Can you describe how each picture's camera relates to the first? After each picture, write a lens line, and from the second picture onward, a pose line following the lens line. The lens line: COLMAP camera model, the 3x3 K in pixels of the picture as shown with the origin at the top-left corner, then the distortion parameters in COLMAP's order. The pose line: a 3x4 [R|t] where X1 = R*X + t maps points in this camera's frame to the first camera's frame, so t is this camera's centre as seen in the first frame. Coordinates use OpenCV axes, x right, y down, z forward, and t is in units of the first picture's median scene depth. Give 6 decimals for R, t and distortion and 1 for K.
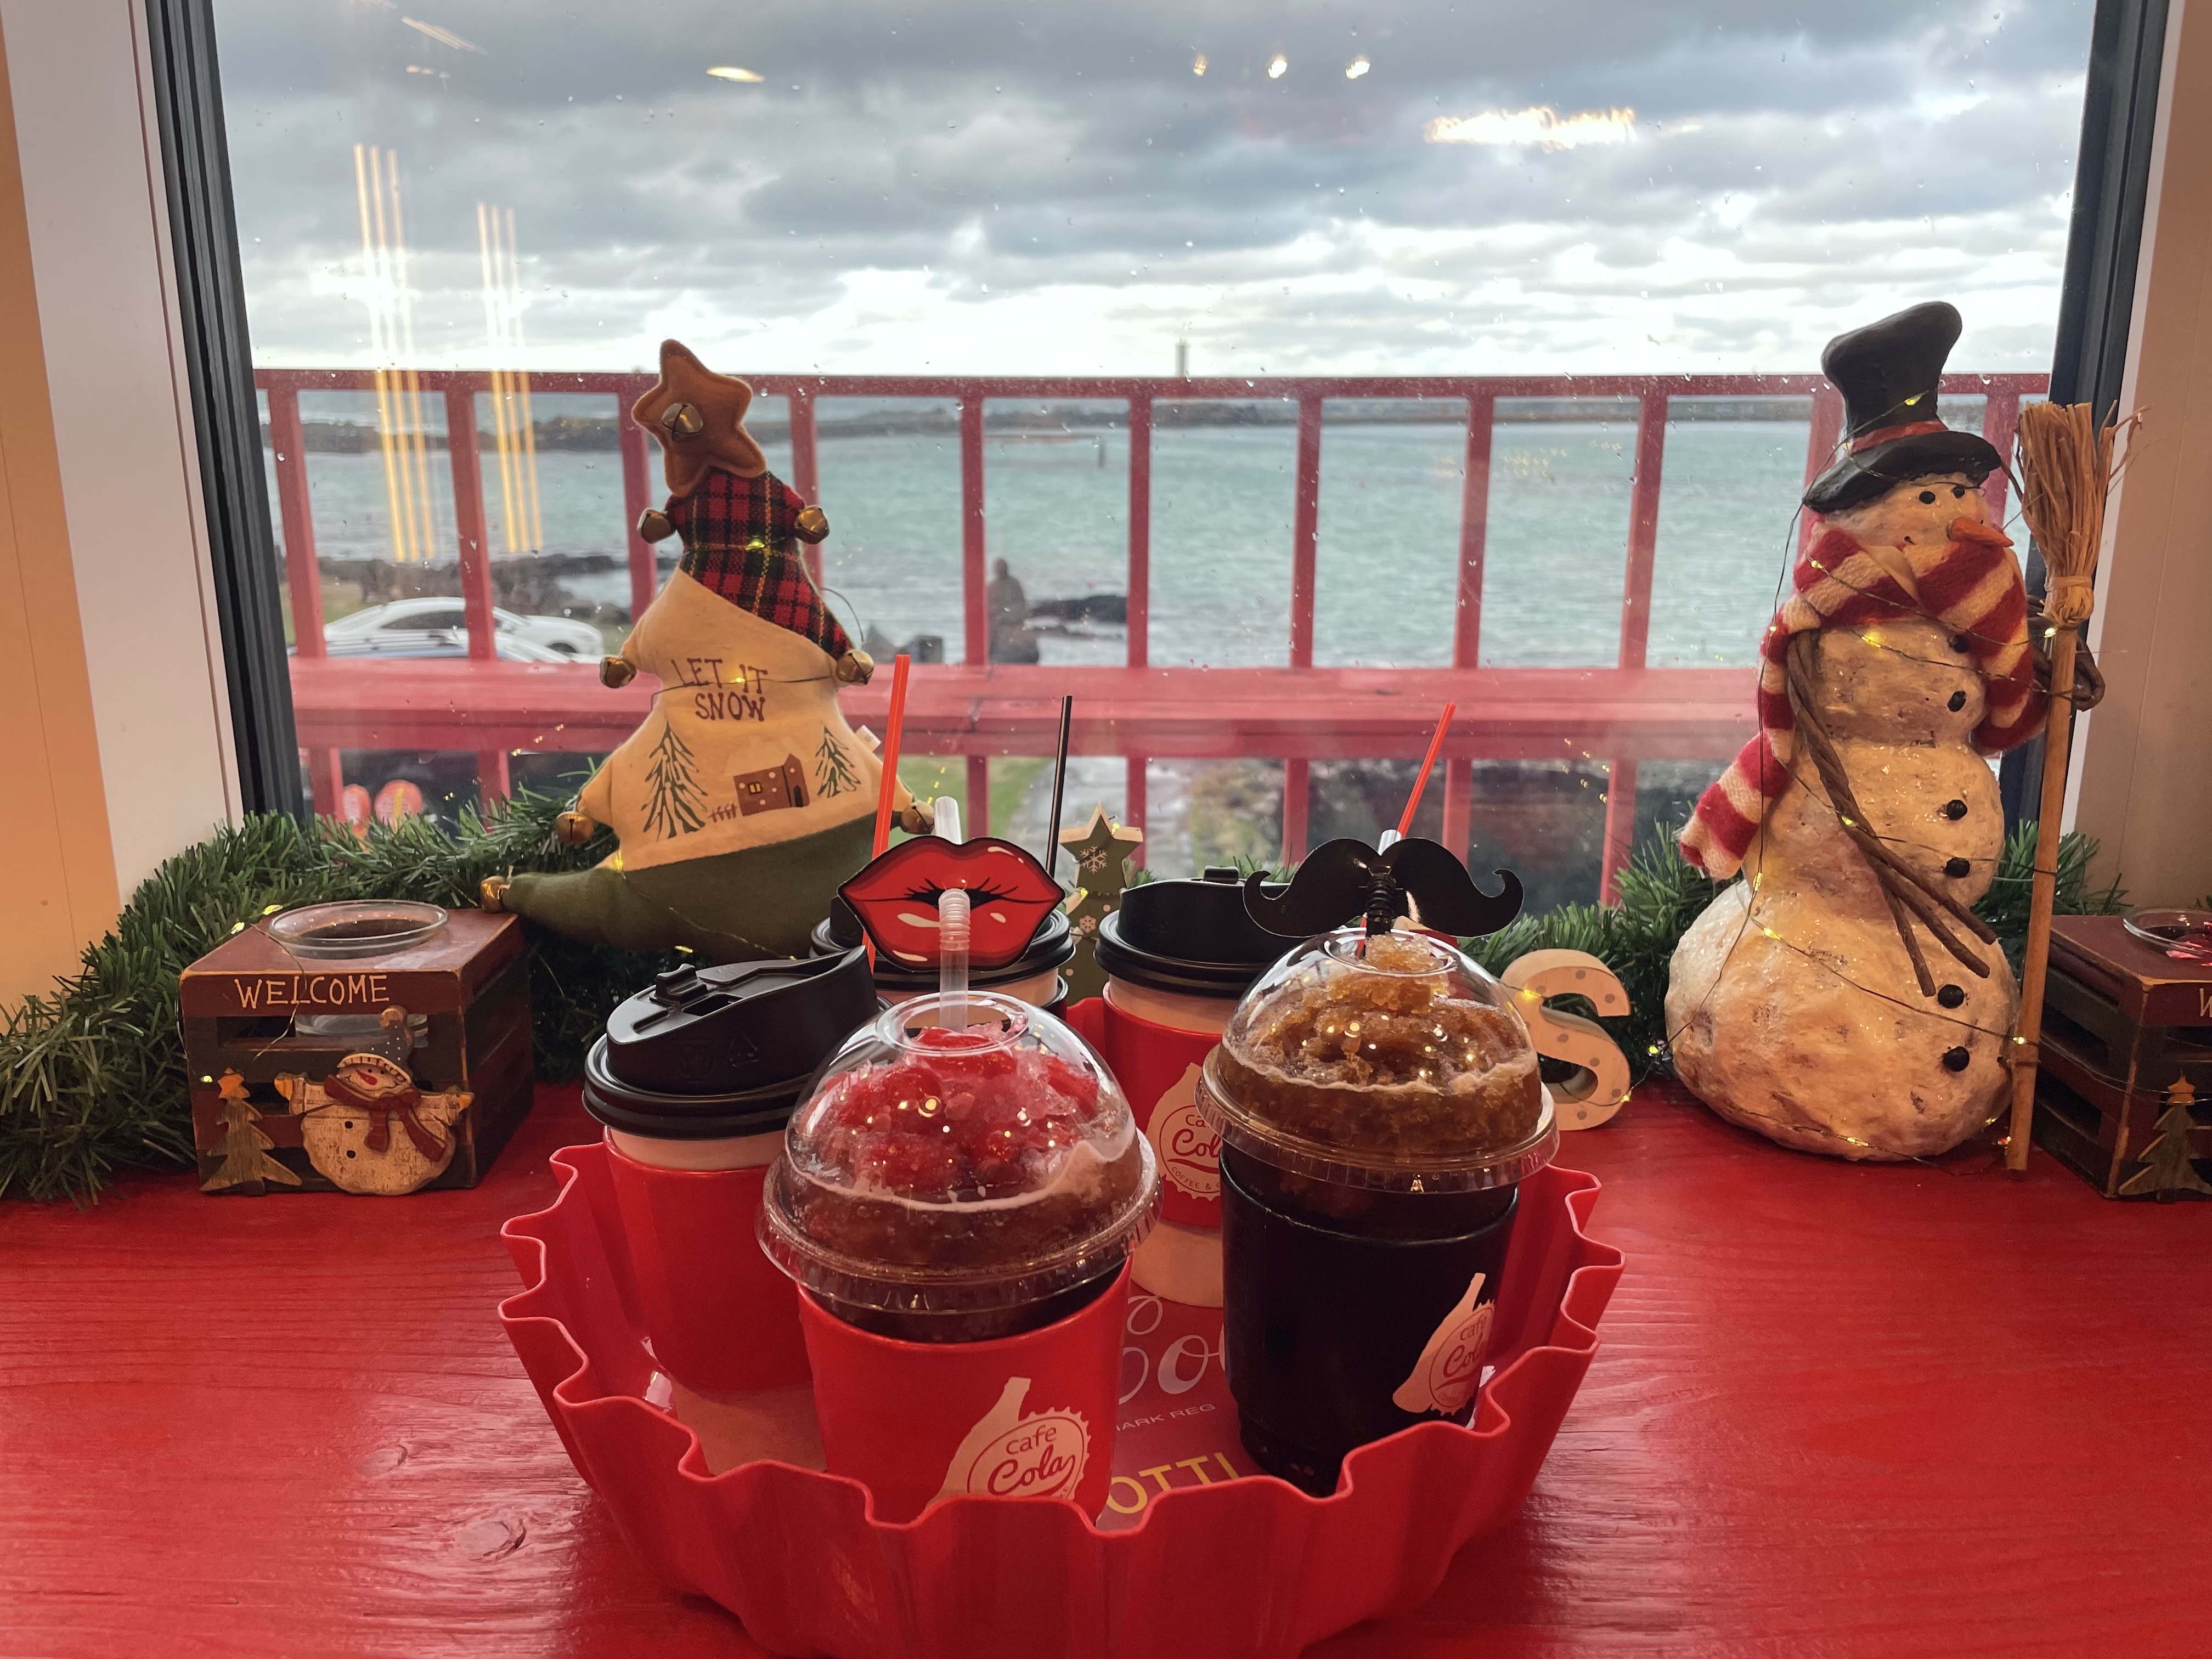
lens RADIAL K [[1692.6, 0, 1104.2], [0, 1692.6, 814.5], [0, 0, 1]] dist [0.071374, -0.085986]
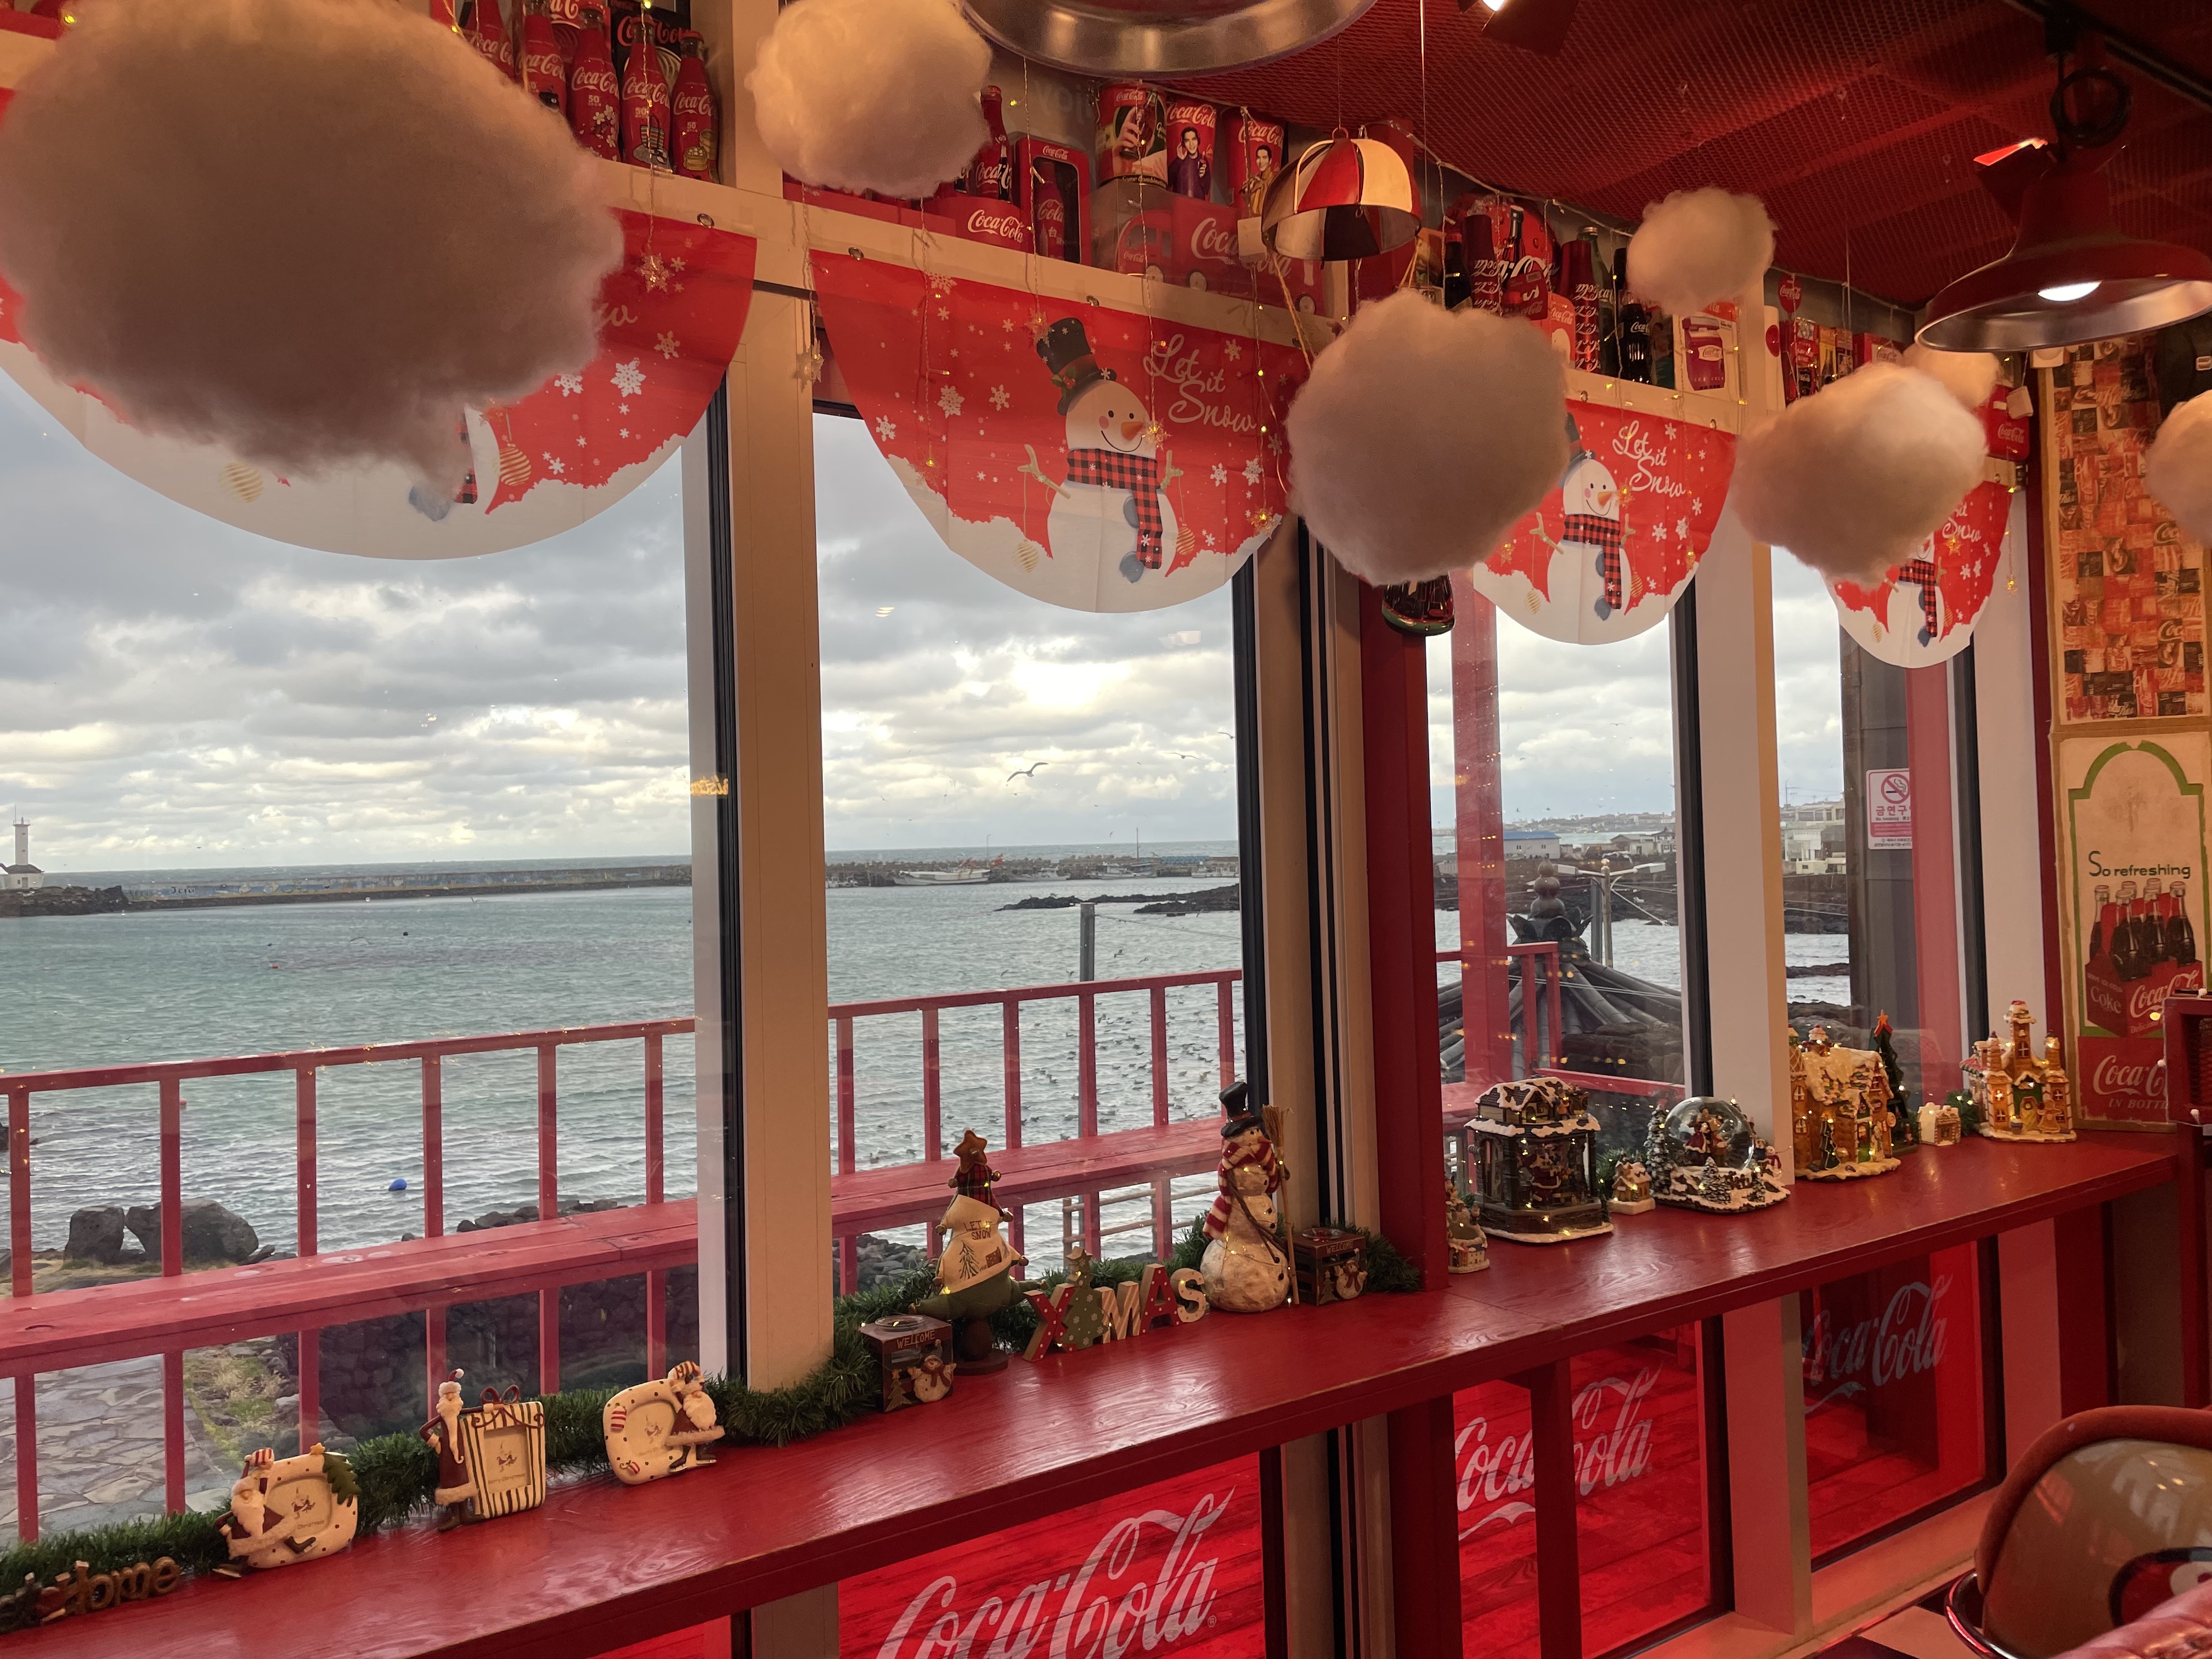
lens RADIAL K [[1692.6, 0, 1103.4], [0, 1692.6, 820.8], [0, 0, 1]] dist [0.071374, -0.085986]
pose [[0.808019, -0.014135, 0.588987, -2.069290], [0.168068, 0.963702, -0.207441, -0.119086], [-0.564676, 0.266606, 0.781065, -2.041469]]
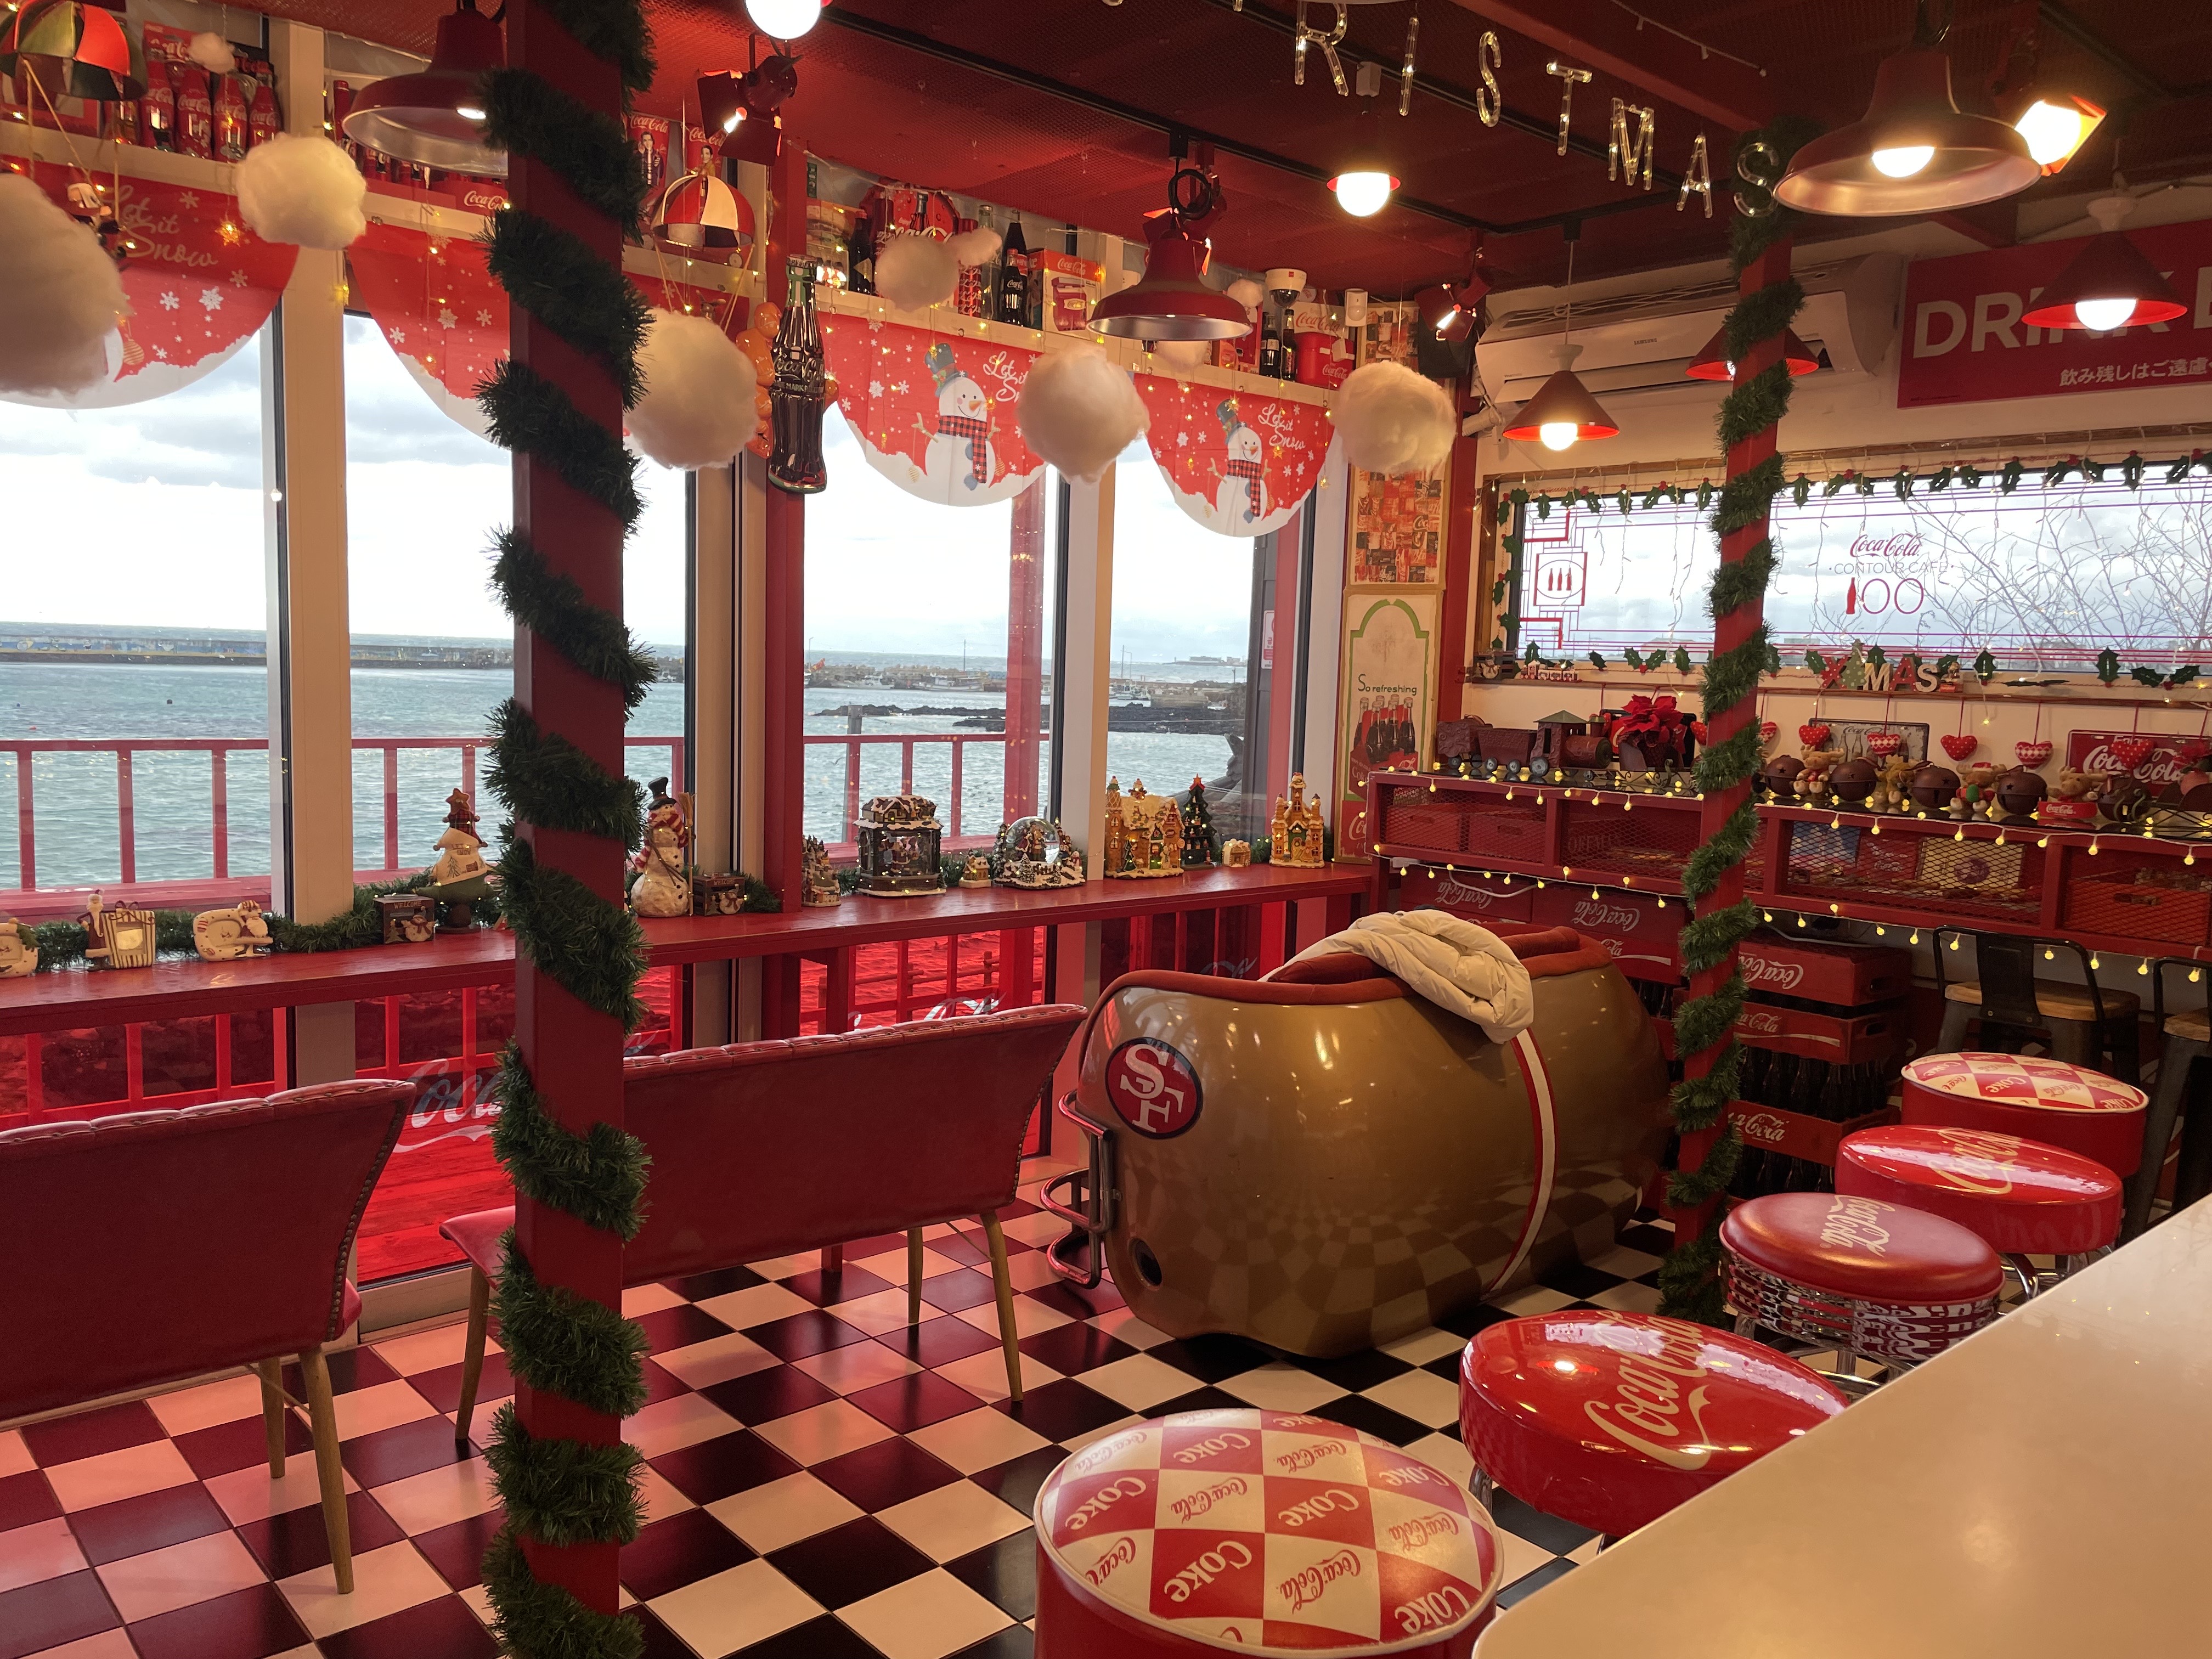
lens RADIAL K [[1692.6, 0, 1148.8], [0, 1692.6, 848.8], [0, 0, 1]] dist [0.071374, -0.085986]
pose [[0.729982, -0.051603, 0.681516, -2.432664], [0.133233, 0.988760, -0.067840, 0.610289], [-0.670355, 0.140323, 0.728652, -4.605242]]
